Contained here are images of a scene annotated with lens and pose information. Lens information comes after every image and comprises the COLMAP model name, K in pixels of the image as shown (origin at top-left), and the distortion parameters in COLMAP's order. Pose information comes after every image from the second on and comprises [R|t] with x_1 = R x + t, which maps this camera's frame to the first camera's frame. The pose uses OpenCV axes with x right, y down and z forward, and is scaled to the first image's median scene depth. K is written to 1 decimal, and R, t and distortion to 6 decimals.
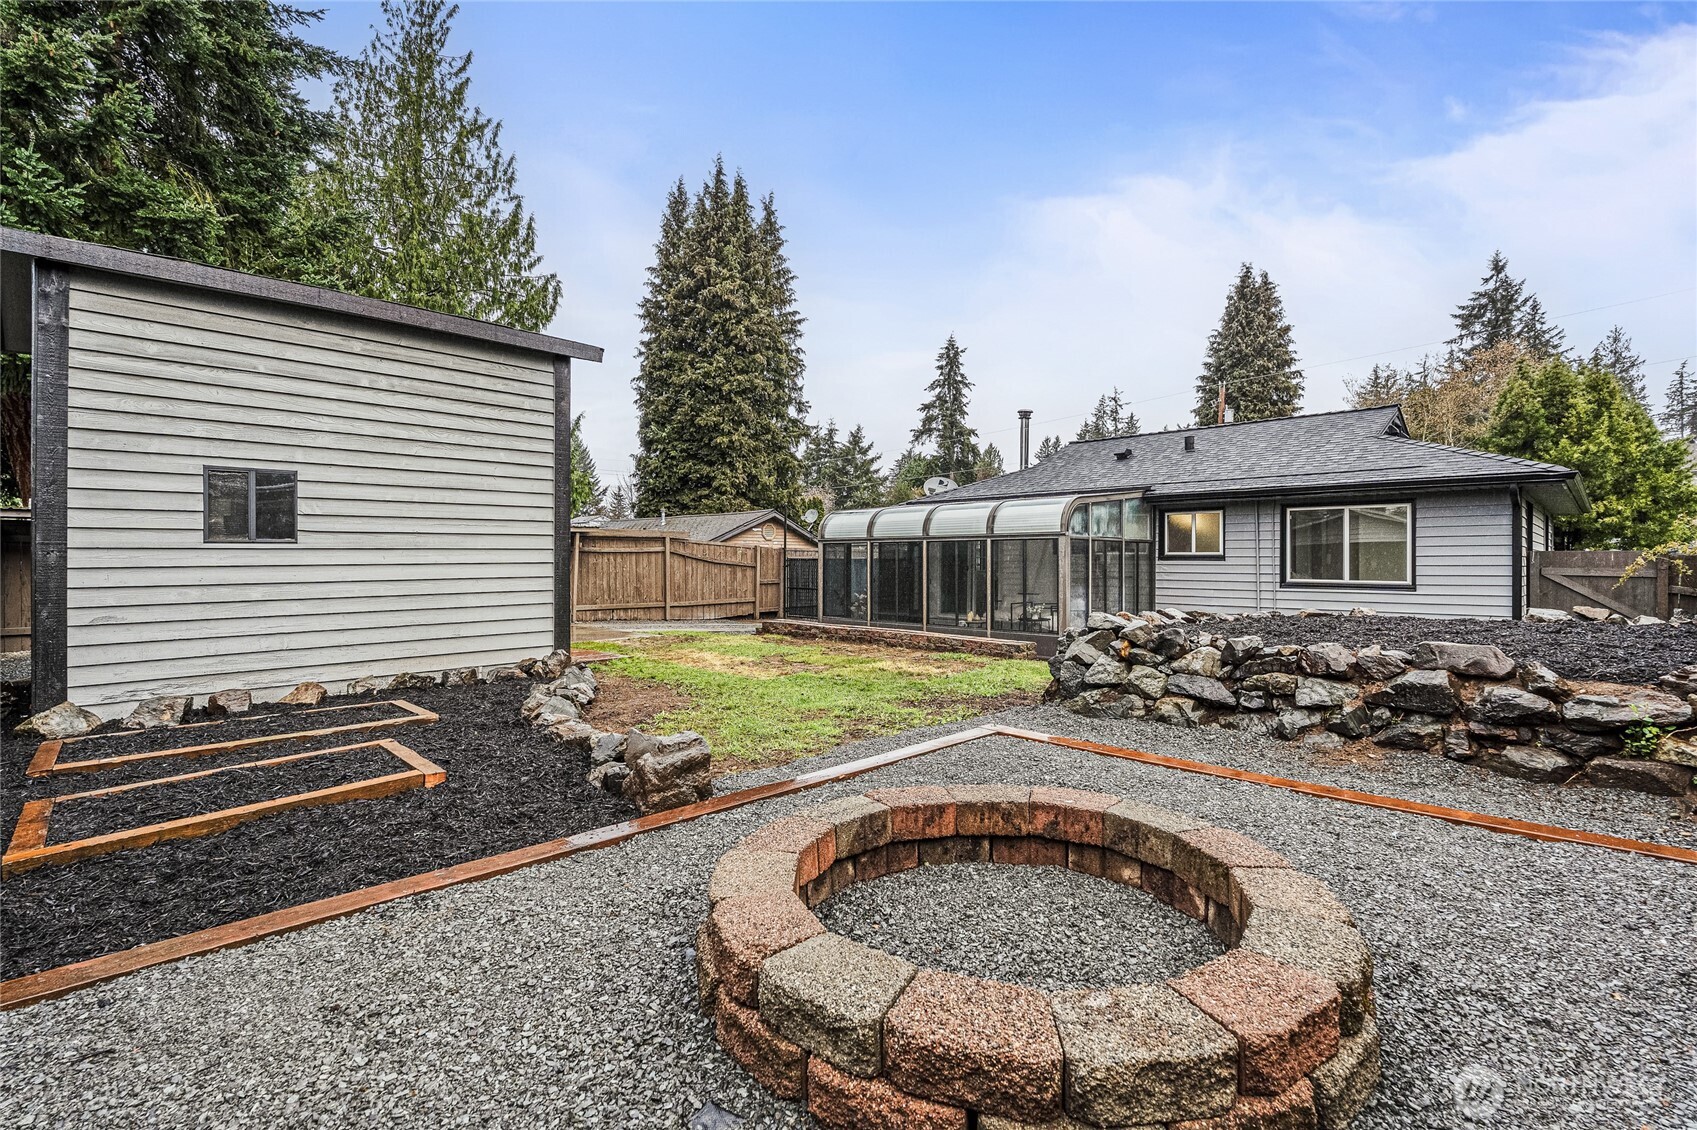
lens RADIAL K [[801.3, 0, 843.8], [0, 801.3, 555.7], [0, 0, 1]] dist [-0.003710, -0.000649]
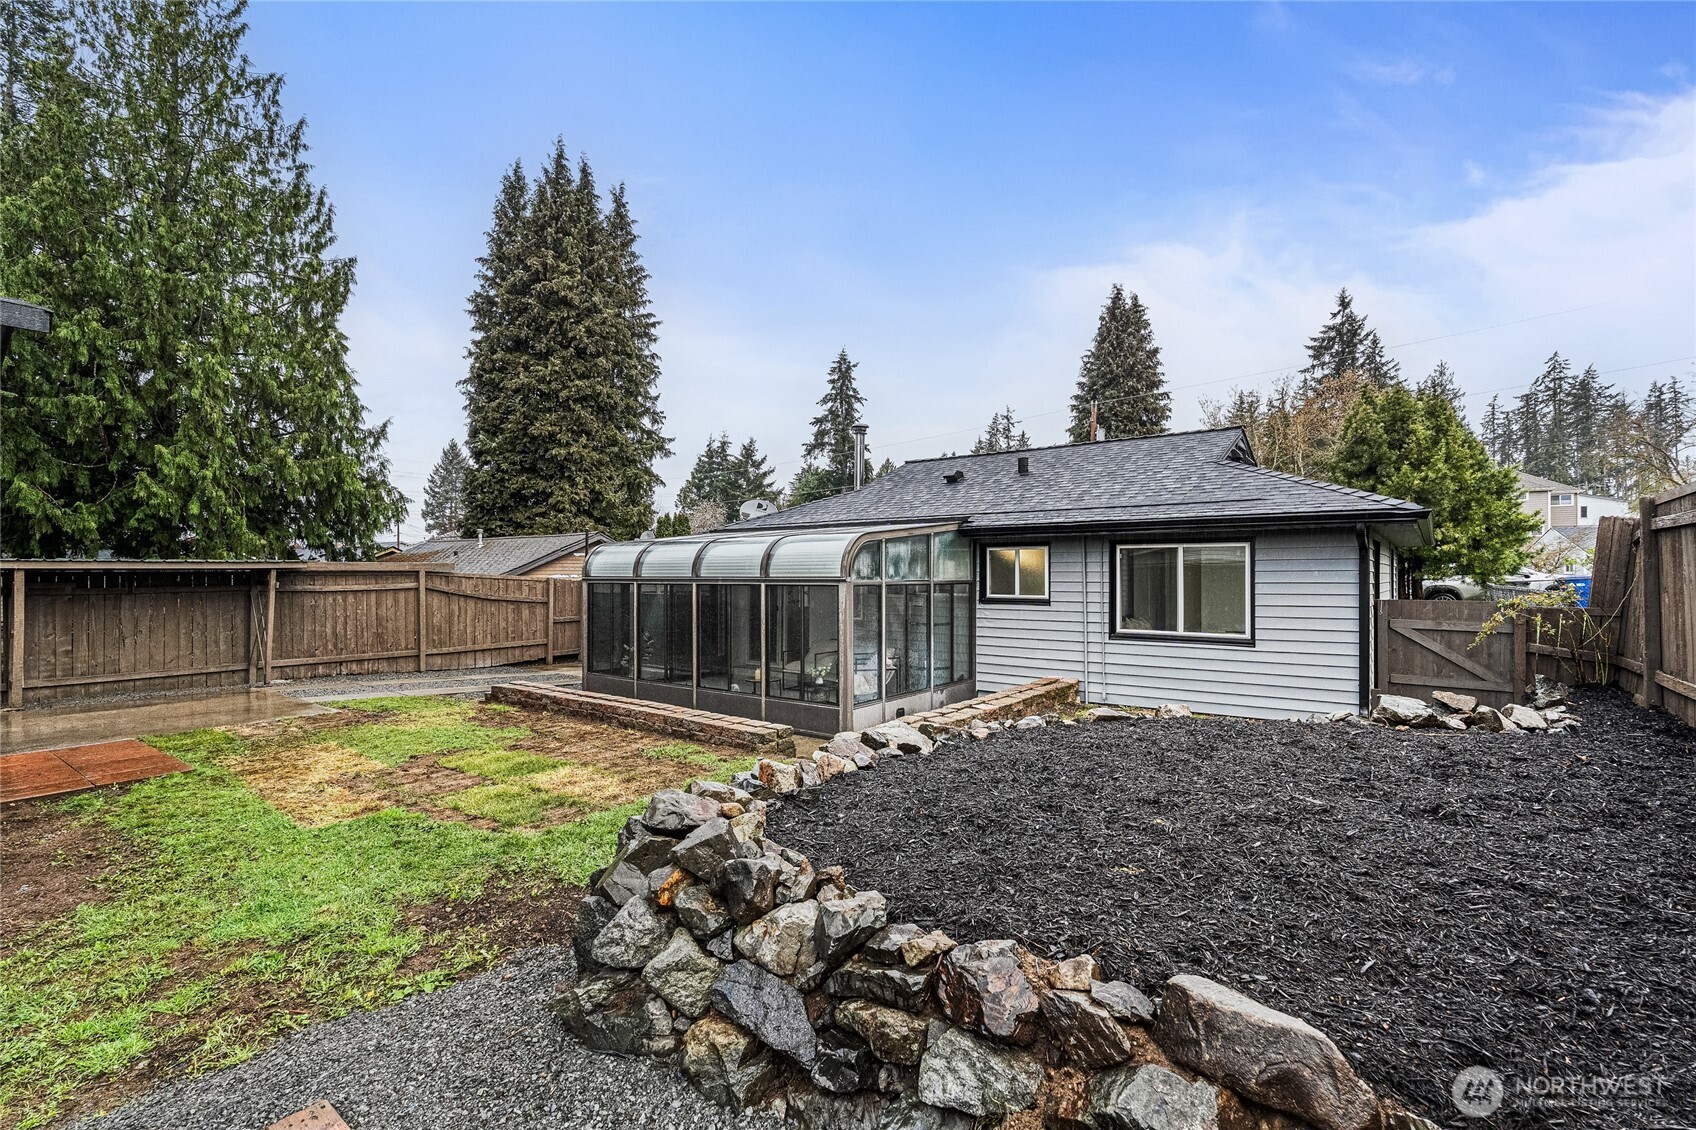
lens RADIAL K [[800.8, 0, 850.9], [0, 800.8, 569.1], [0, 0, 1]] dist [-0.003710, -0.000649]
pose [[0.991234, -0.003354, 0.132072, 0.085598], [0.003383, 0.999994, 0.000003, -0.018495], [-0.132071, 0.000444, 0.991240, 0.103503]]
